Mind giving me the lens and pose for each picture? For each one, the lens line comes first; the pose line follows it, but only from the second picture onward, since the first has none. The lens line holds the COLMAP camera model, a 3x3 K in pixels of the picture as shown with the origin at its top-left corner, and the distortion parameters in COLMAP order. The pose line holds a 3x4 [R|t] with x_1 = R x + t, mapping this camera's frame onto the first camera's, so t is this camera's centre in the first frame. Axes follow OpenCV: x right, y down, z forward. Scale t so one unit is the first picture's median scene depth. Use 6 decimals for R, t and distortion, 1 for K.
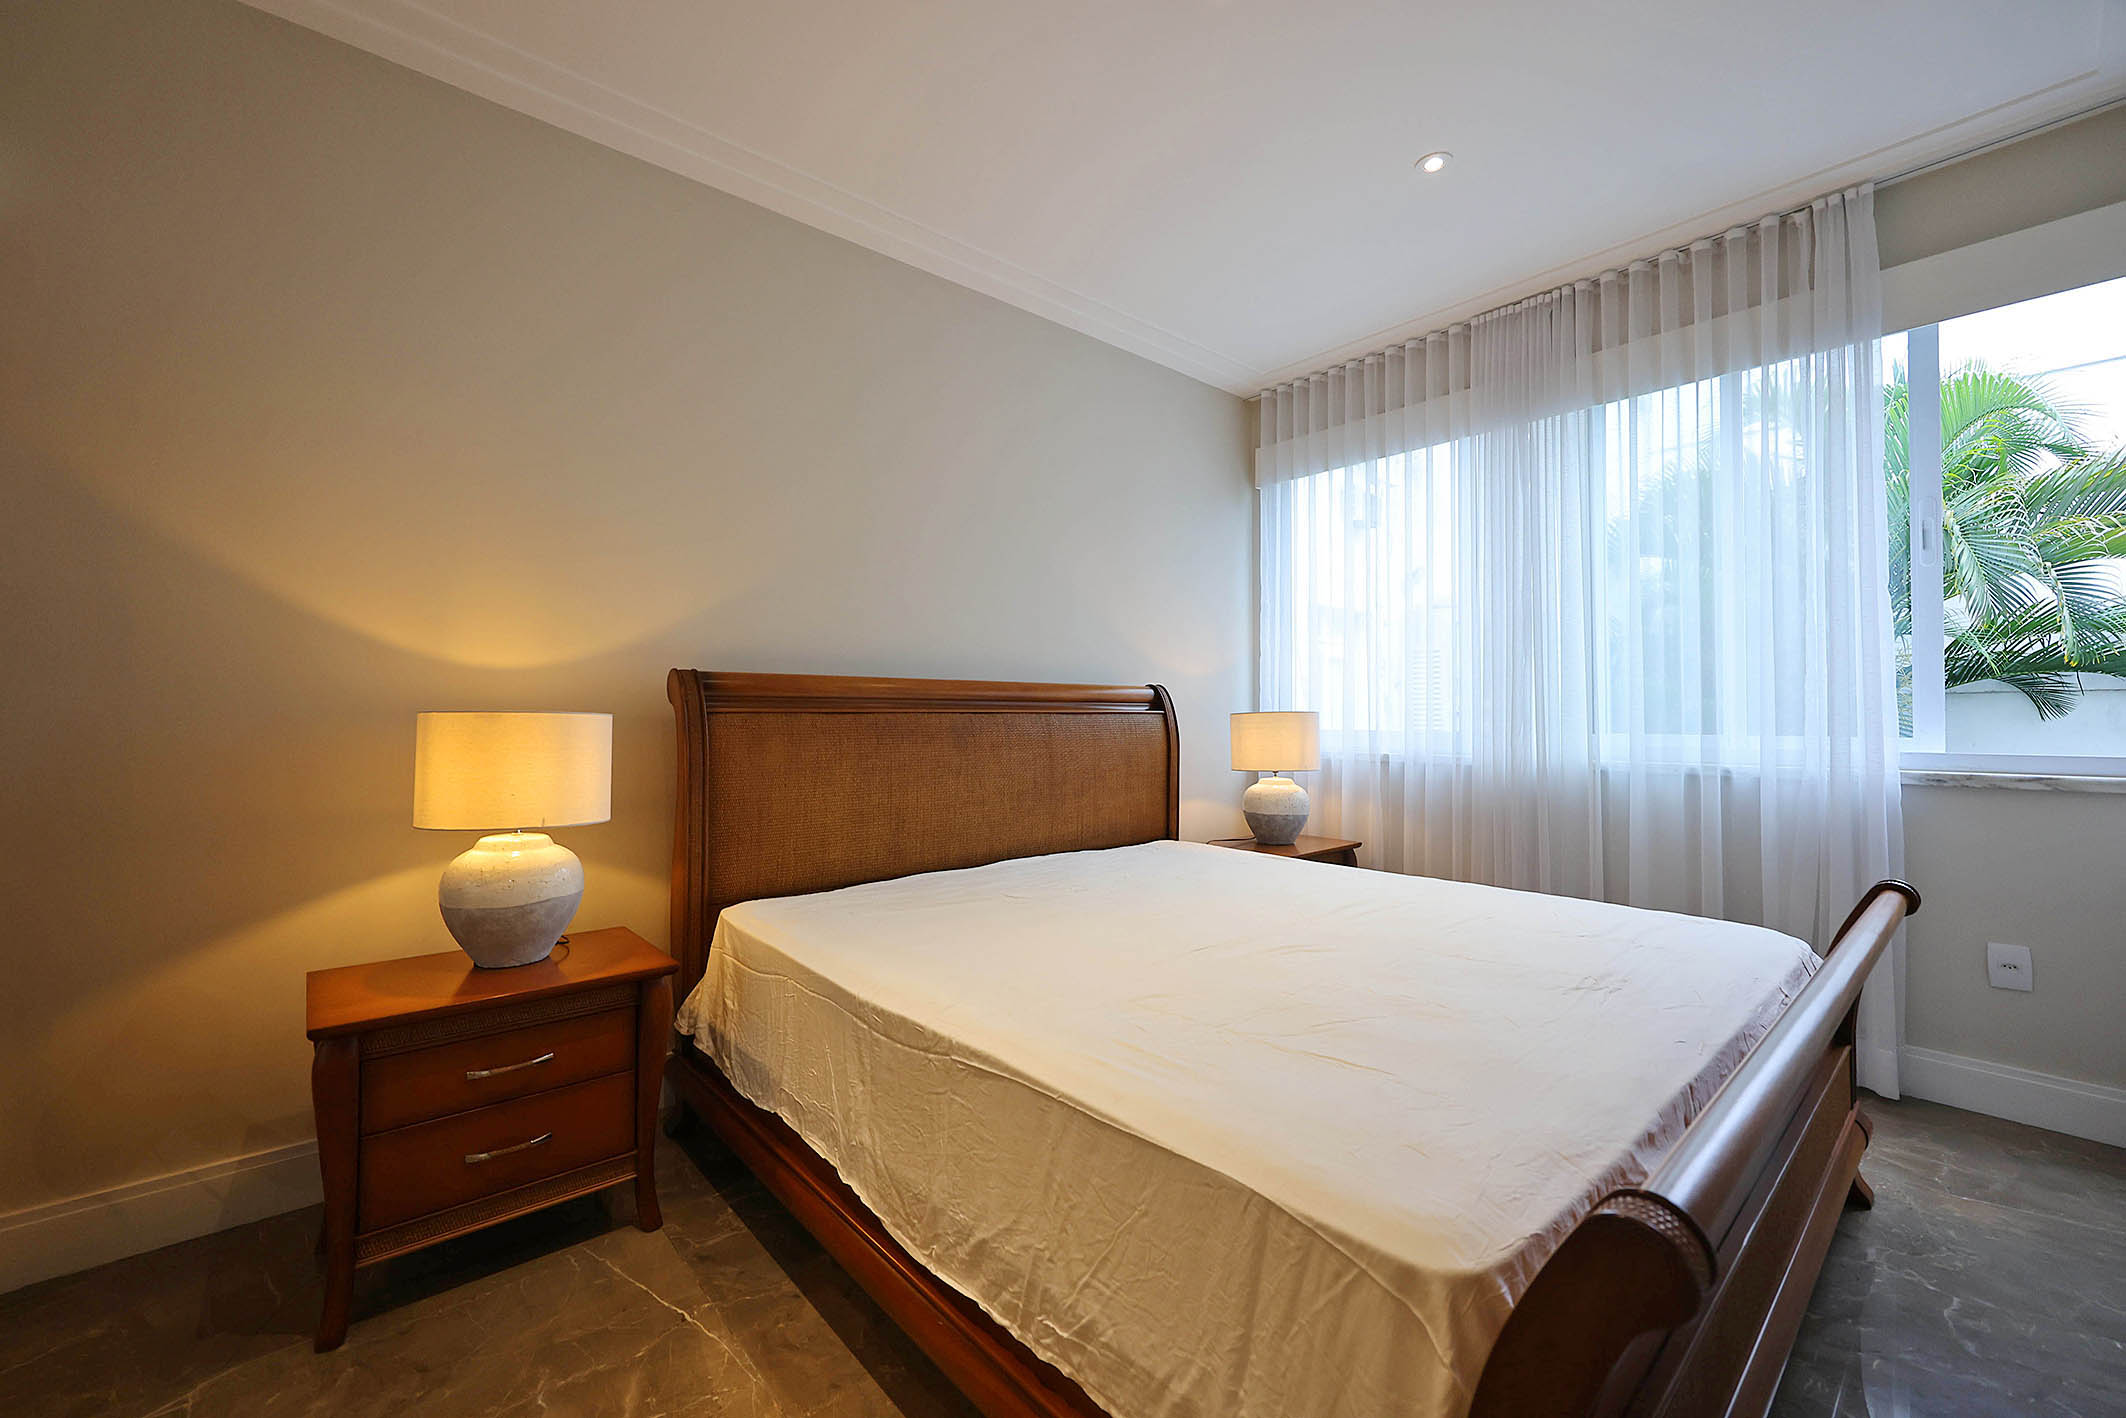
lens RADIAL K [[854.4, 0, 1050.3], [0, 854.4, 704.2], [0, 0, 1]] dist [0.001154, -0.000089]
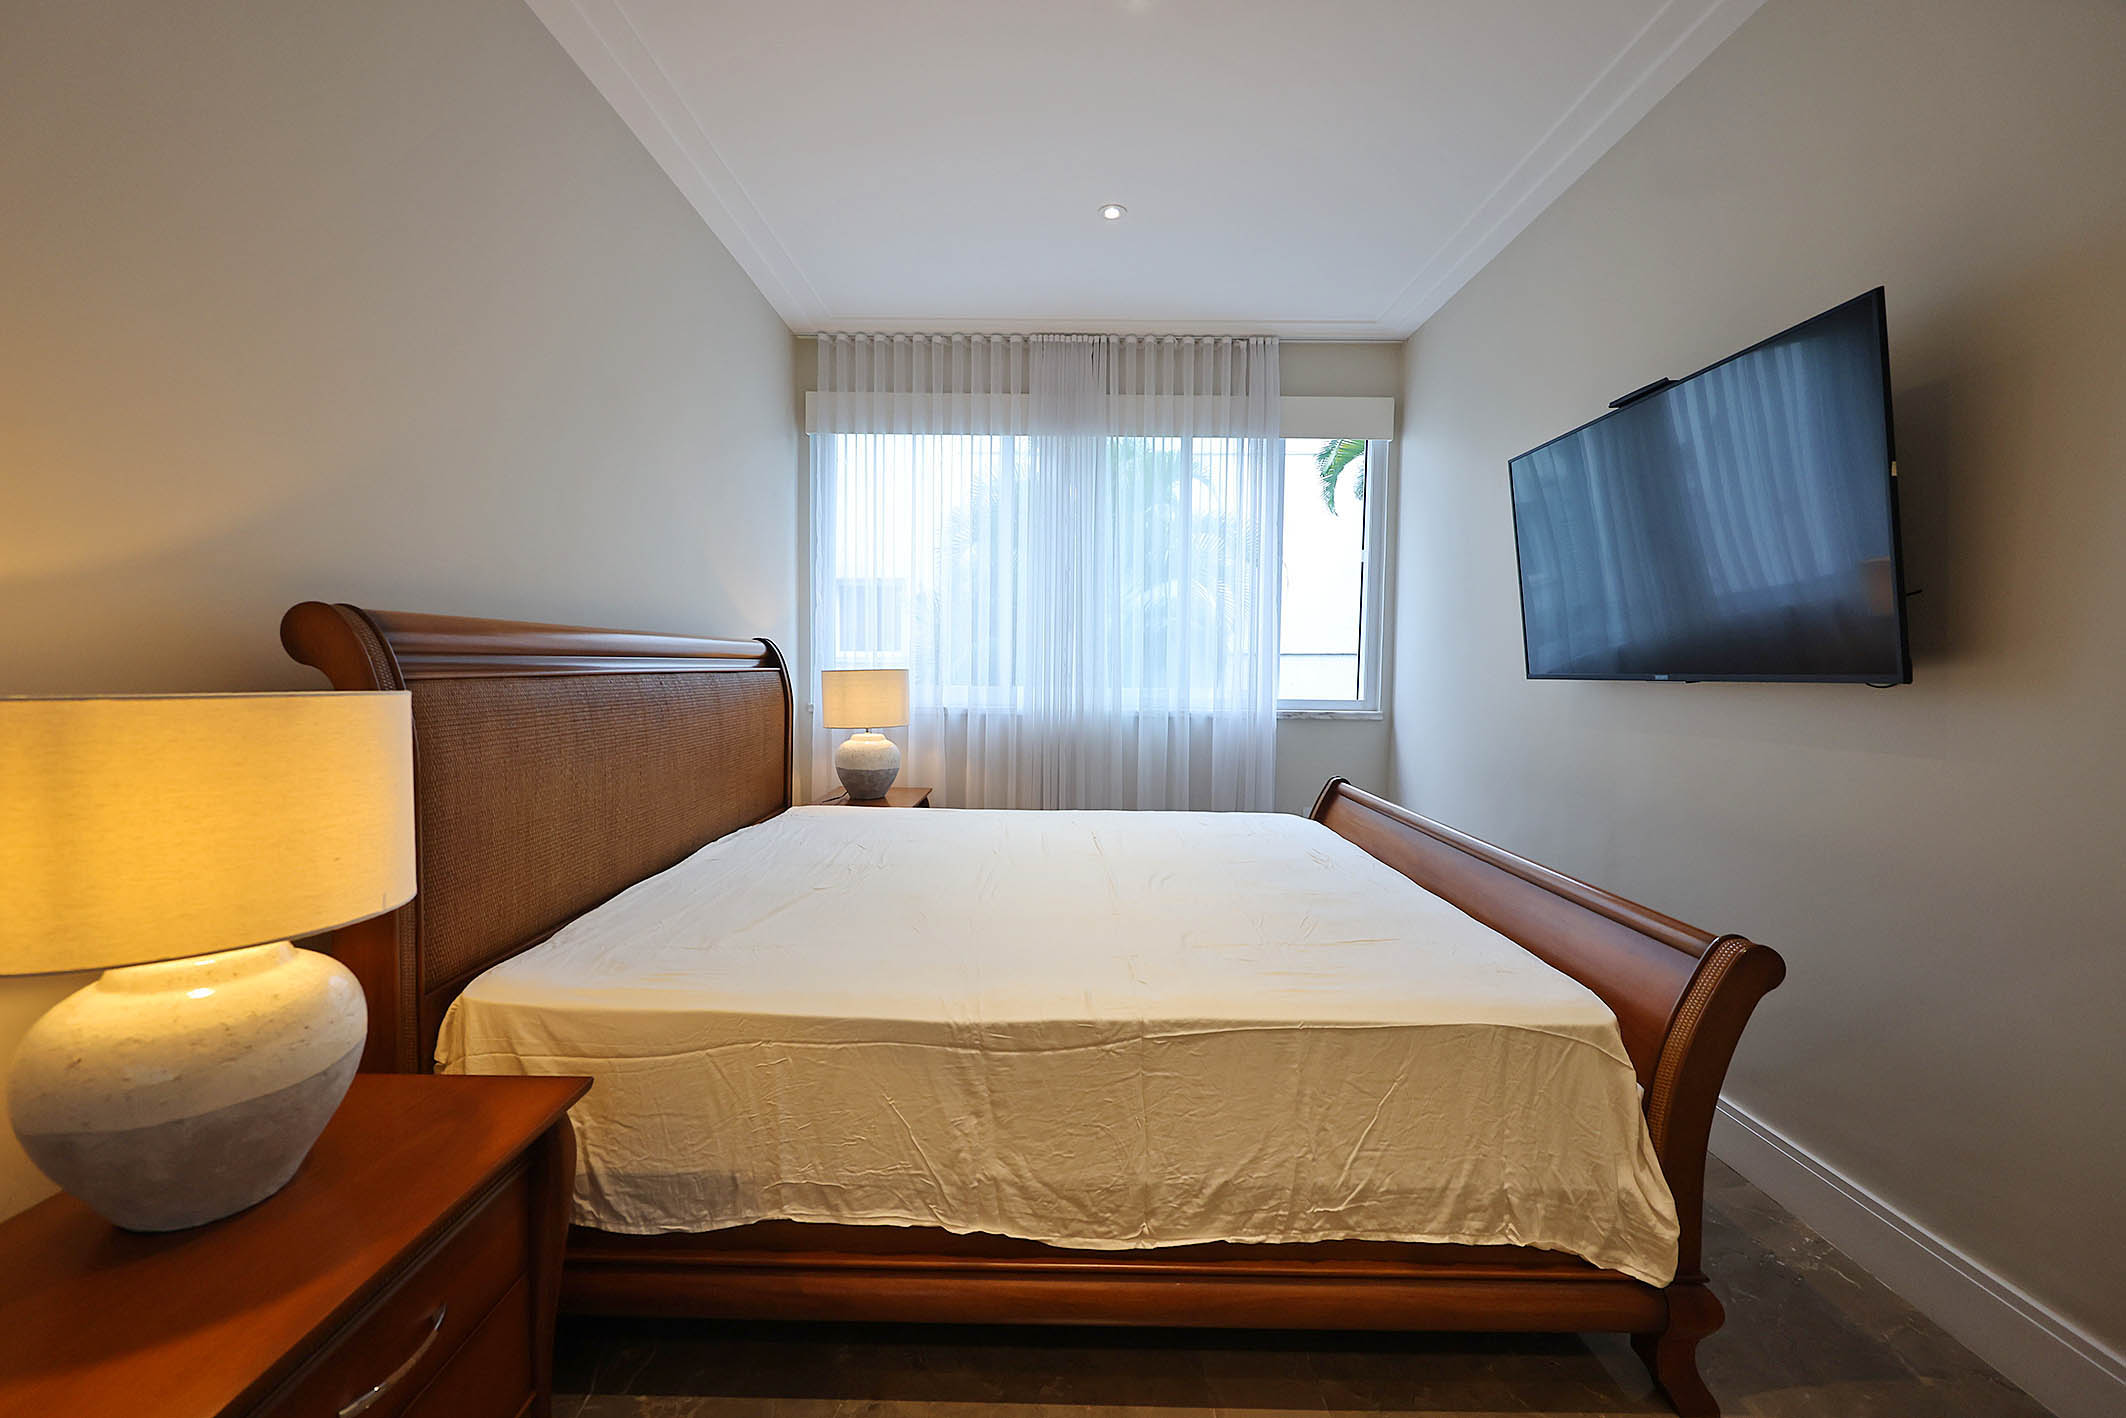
lens RADIAL K [[847.3, 0, 1057.4], [0, 847.3, 704.1], [0, 0, 1]] dist [-0.000322, -0.000004]
pose [[0.657148, -0.030113, 0.753159, -0.844762], [-0.021528, 0.998044, 0.058687, -0.030507], [-0.753454, -0.054780, 0.655215, 0.411474]]
